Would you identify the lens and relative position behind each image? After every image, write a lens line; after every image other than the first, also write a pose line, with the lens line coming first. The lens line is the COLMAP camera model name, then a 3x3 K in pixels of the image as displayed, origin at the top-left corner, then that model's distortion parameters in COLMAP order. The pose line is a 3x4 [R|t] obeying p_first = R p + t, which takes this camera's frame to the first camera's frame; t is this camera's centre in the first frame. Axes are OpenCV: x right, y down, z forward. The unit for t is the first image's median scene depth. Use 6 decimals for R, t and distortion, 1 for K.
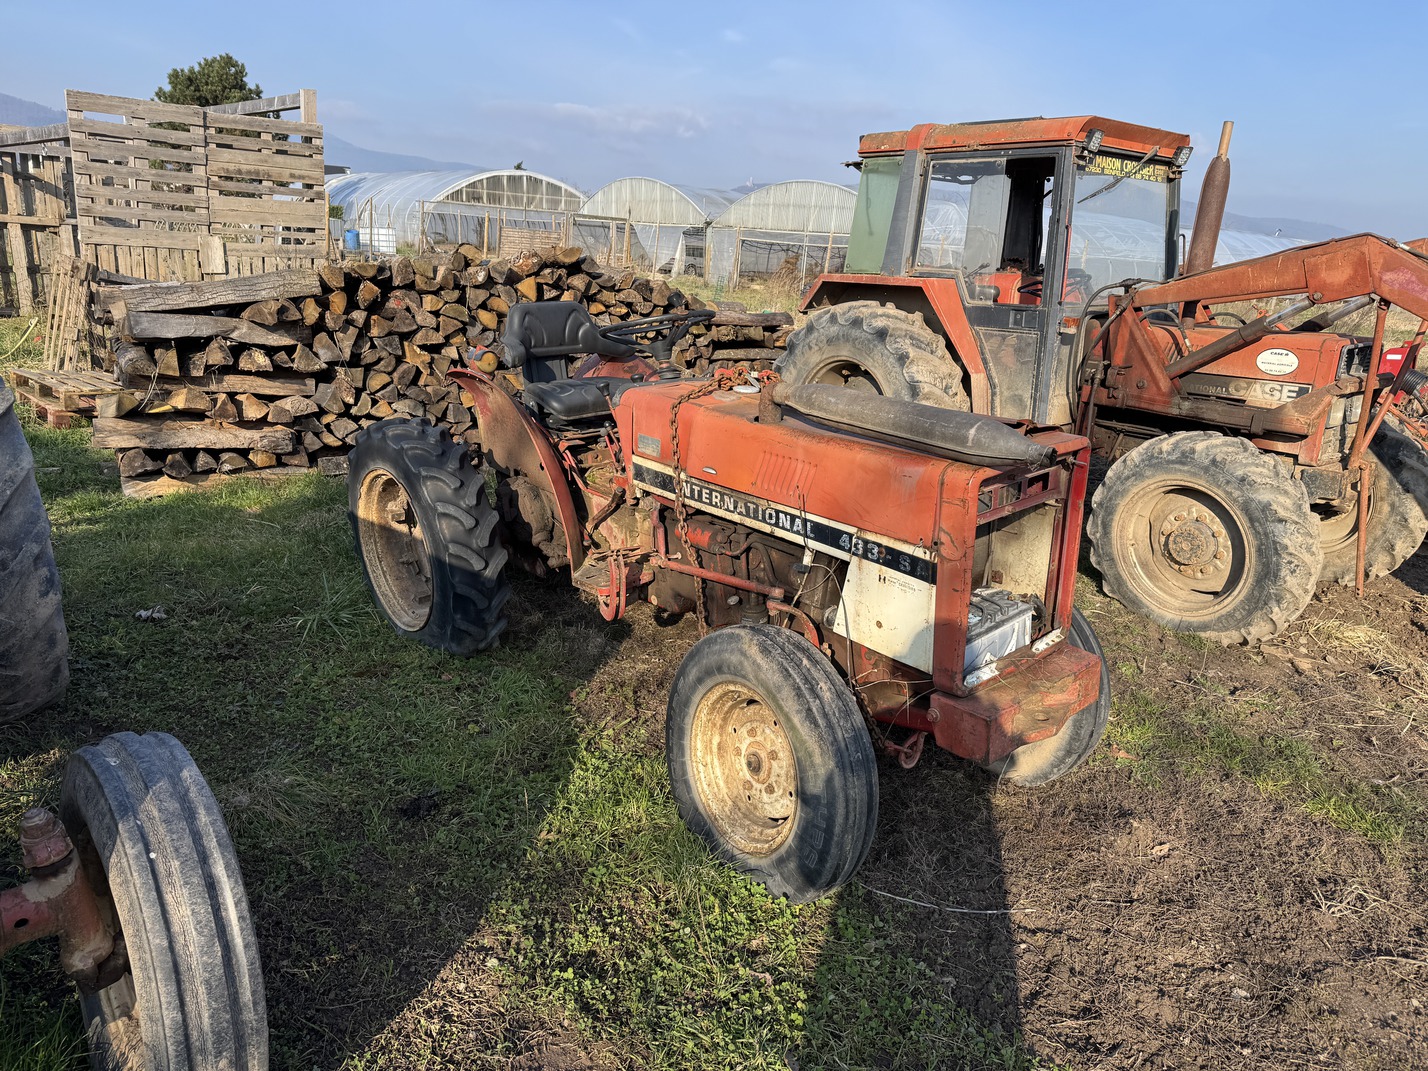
lens RADIAL K [[1007.7, 0, 720.9], [0, 1007.7, 538.9], [0, 0, 1]] dist [0.046879, -0.042371]
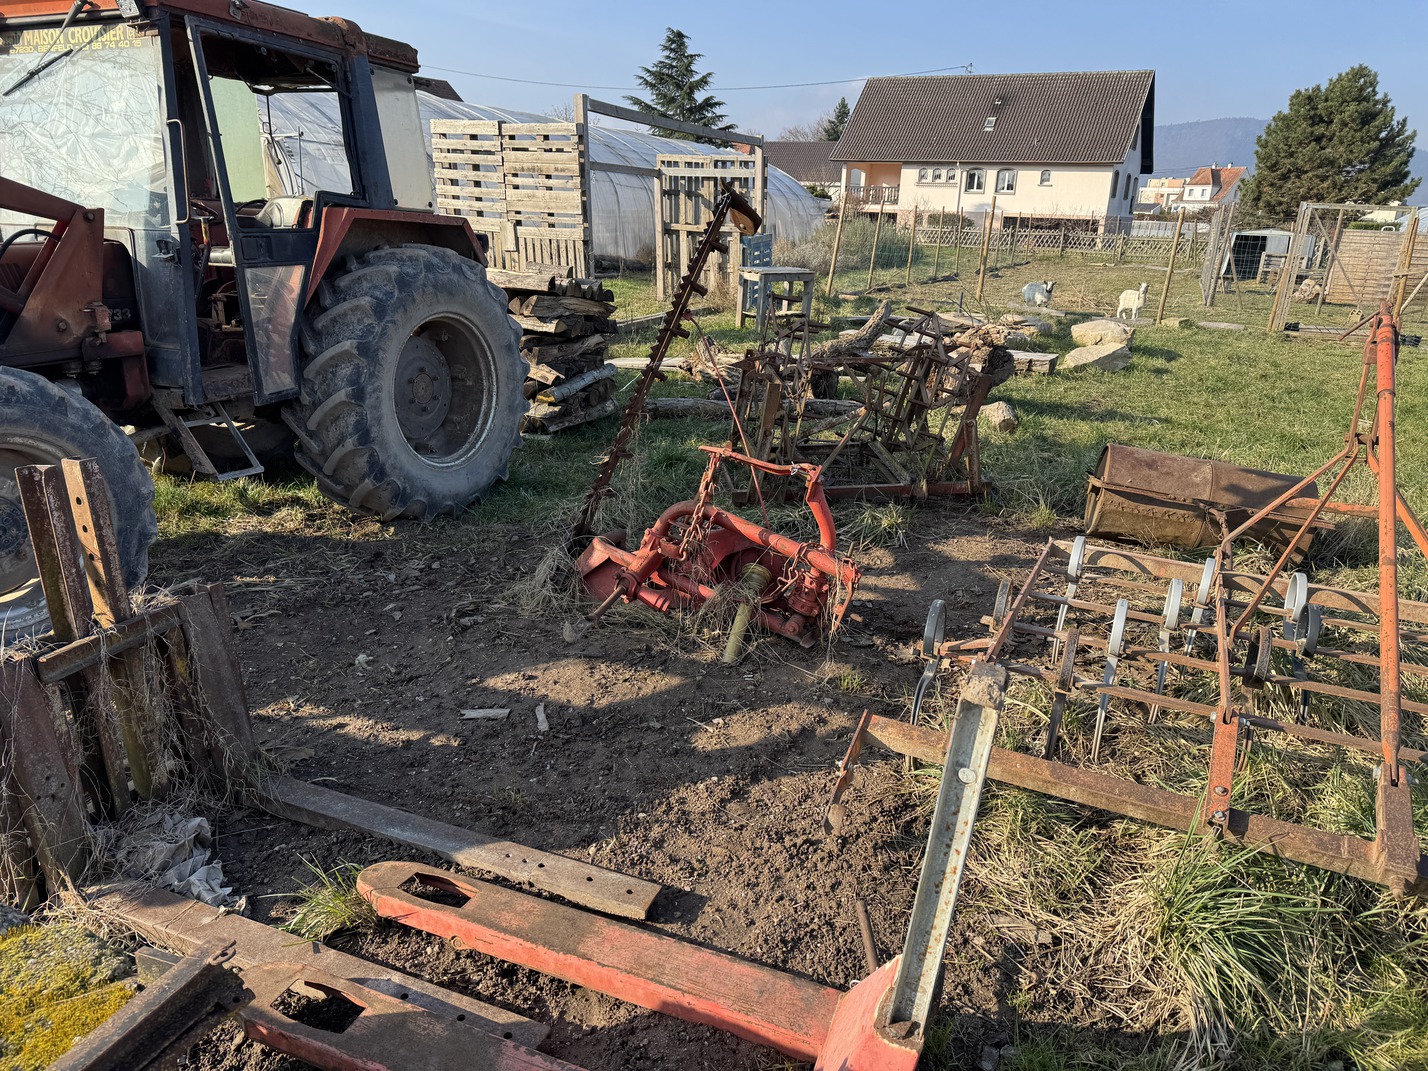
lens RADIAL K [[1021.9, 0, 714.0], [0, 1021.9, 535.5], [0, 0, 1]] dist [-0.001513, 0.001354]
pose [[0.440626, 0.226626, -0.868614, 0.158909], [-0.259091, 0.958536, 0.118657, -0.027647], [0.859489, 0.172767, 0.481073, 0.133211]]
